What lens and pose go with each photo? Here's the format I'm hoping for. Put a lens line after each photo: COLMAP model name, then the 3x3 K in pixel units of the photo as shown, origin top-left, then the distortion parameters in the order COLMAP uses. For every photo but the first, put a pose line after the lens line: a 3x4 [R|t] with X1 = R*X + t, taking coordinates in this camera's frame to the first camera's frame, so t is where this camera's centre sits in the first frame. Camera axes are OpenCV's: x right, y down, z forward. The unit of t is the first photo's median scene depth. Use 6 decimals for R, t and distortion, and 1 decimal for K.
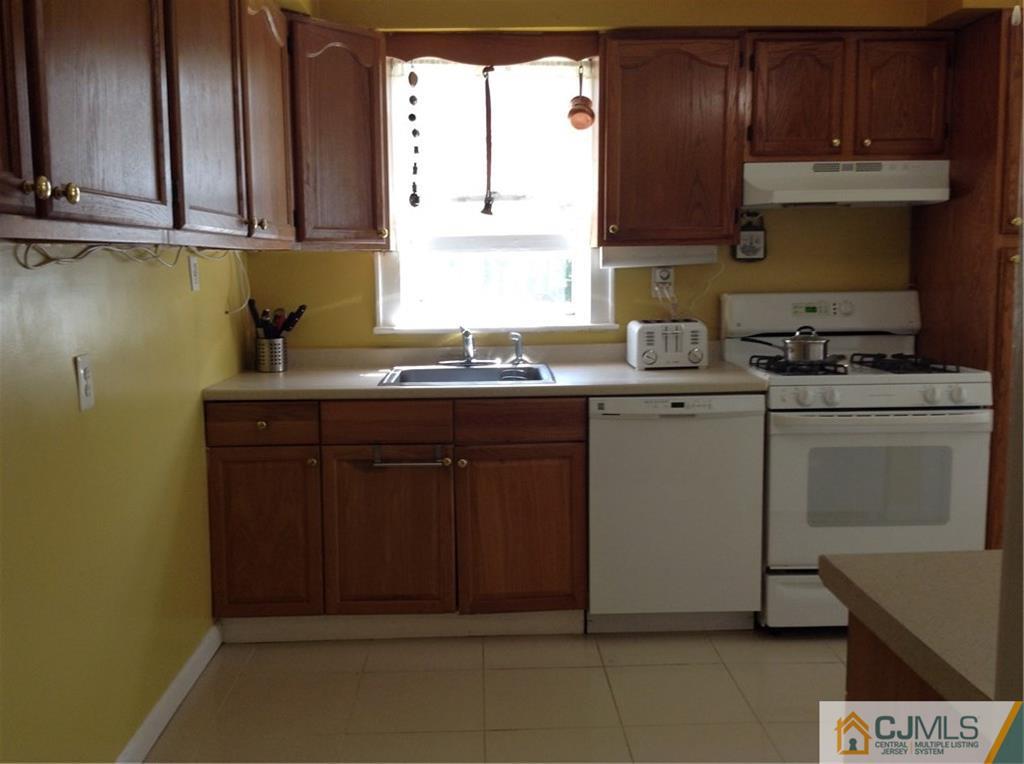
lens RADIAL K [[927.9, 0, 503.3], [0, 927.9, 381.7], [0, 0, 1]] dist [0.132007, -0.225646]
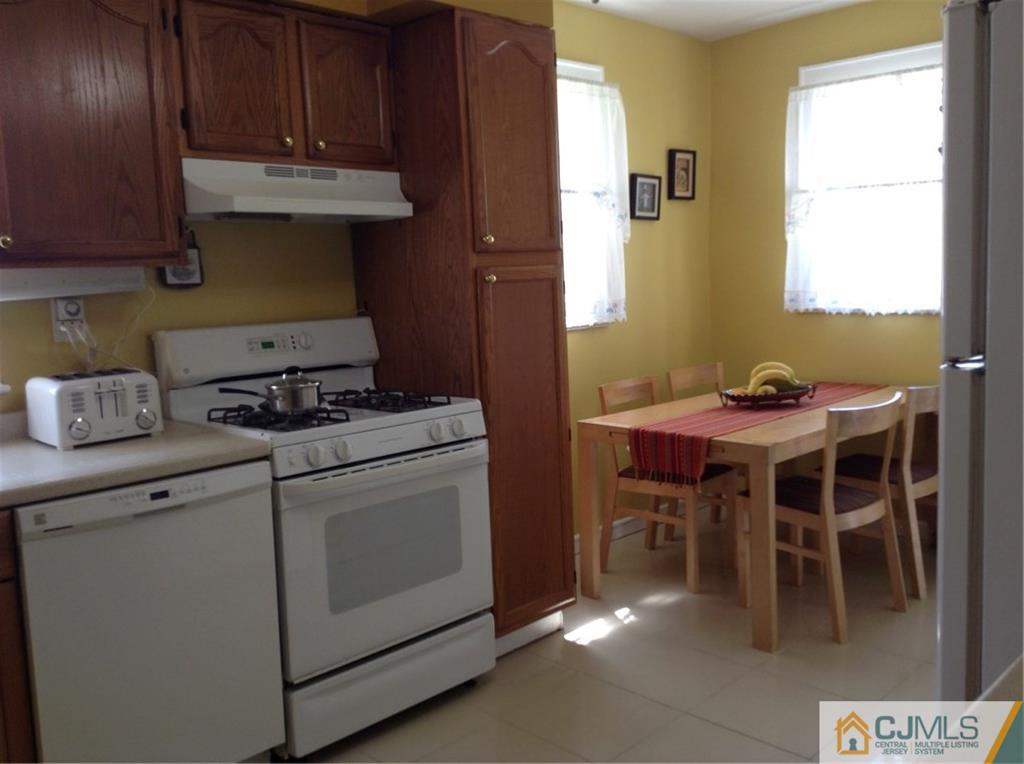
lens RADIAL K [[927.9, 0, 503.3], [0, 927.9, 381.7], [0, 0, 1]] dist [0.132007, -0.225646]
pose [[0.728901, -0.096473, 0.677788, -0.085807], [0.114817, 0.993225, 0.017895, -0.038843], [-0.674922, 0.064778, 0.735040, 0.285400]]
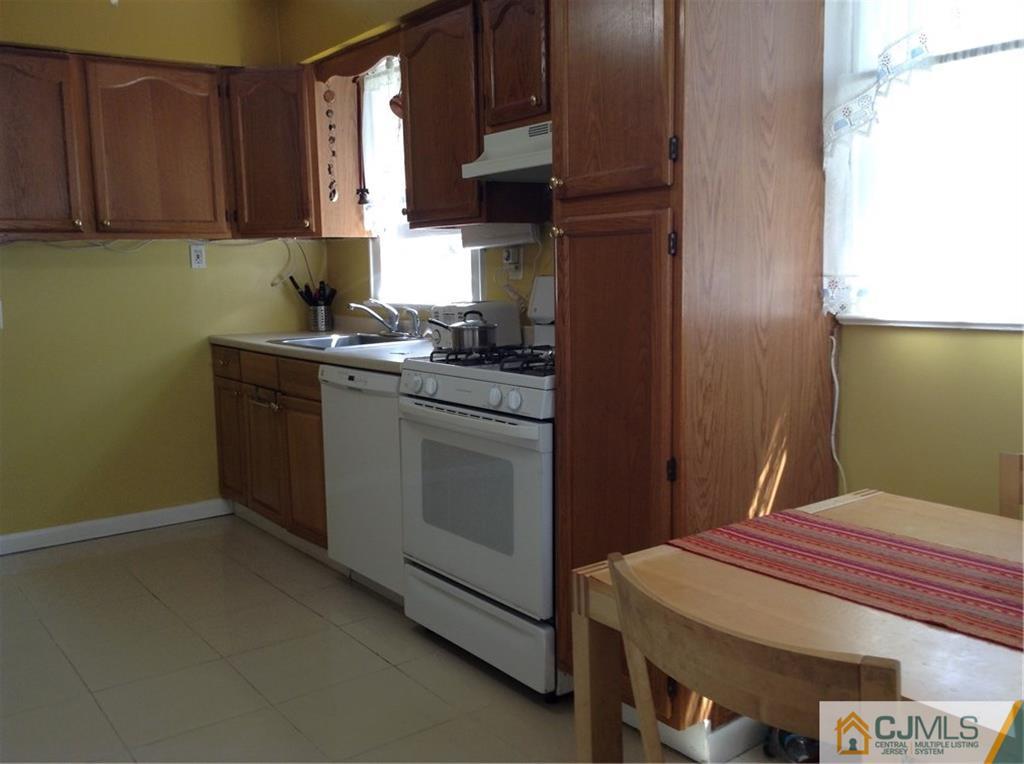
lens RADIAL K [[927.9, 0, 503.3], [0, 927.9, 381.7], [0, 0, 1]] dist [0.132007, -0.225646]
pose [[0.570934, 0.100513, -0.814820, 1.059823], [-0.093441, 0.993984, 0.057142, -0.043798], [0.815662, 0.043513, 0.576891, 0.492430]]
